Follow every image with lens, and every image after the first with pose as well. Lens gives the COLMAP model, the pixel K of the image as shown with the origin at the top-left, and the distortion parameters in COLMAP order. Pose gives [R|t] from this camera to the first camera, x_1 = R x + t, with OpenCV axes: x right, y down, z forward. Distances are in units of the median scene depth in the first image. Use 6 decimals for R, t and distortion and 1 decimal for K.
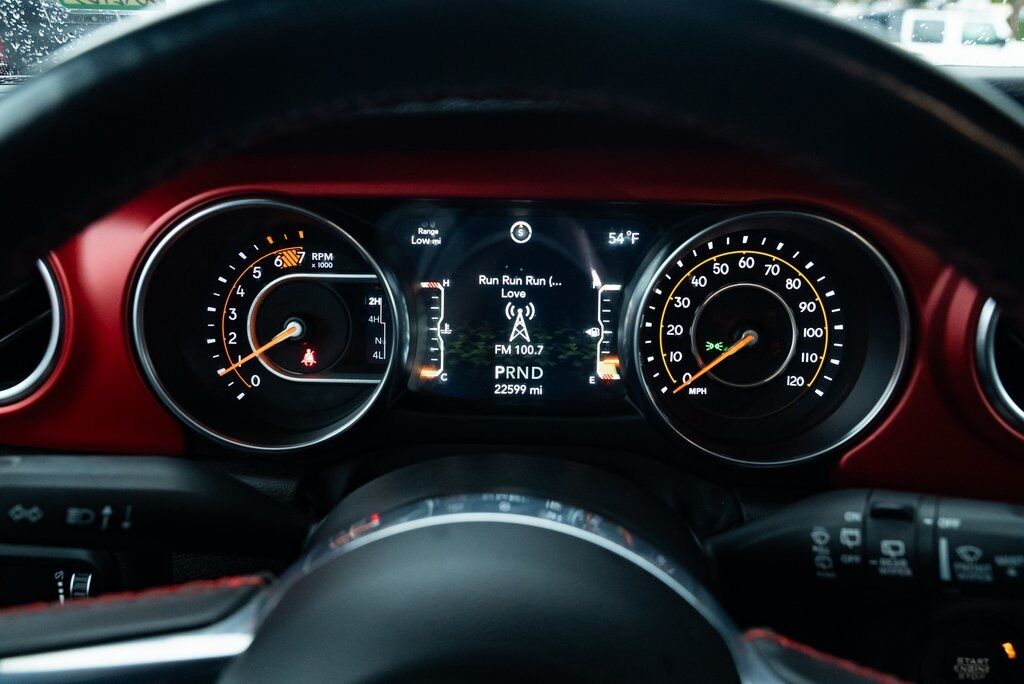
lens RADIAL K [[863.6, 0, 516.9], [0, 863.6, 341.1], [0, 0, 1]] dist [-0.005060, 0.005165]
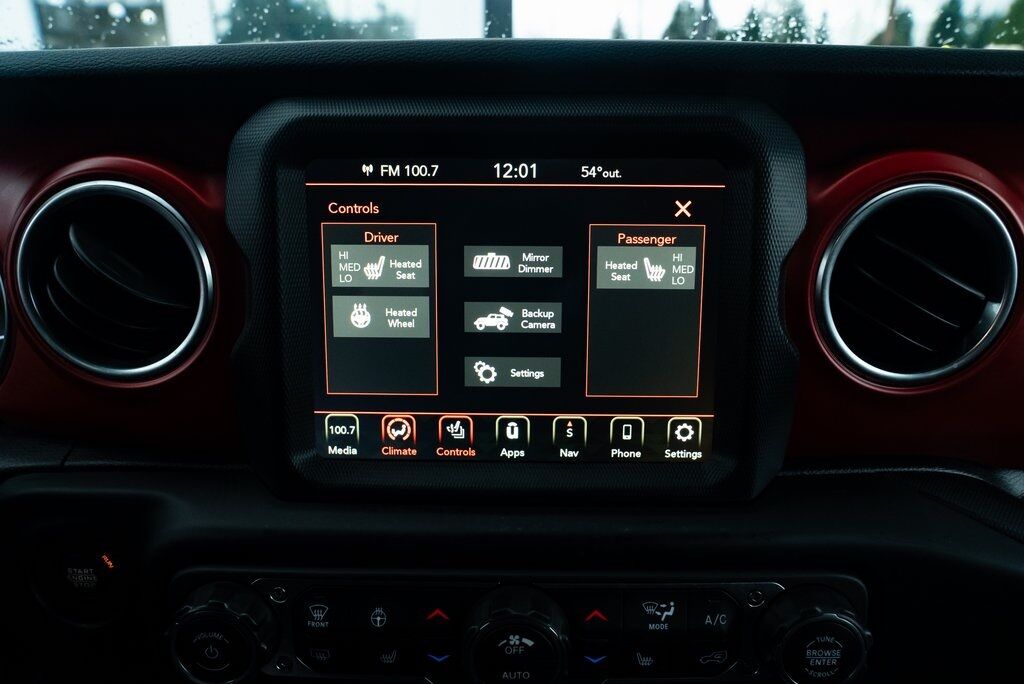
lens RADIAL K [[698.6, 0, 511.5], [0, 698.6, 342.9], [0, 0, 1]] dist [-0.023585, 0.008527]
pose [[0.999839, -0.016085, 0.007946, 1.137821], [0.015963, 0.999757, 0.015225, 0.067511], [-0.008189, -0.015096, 0.999853, 0.090594]]
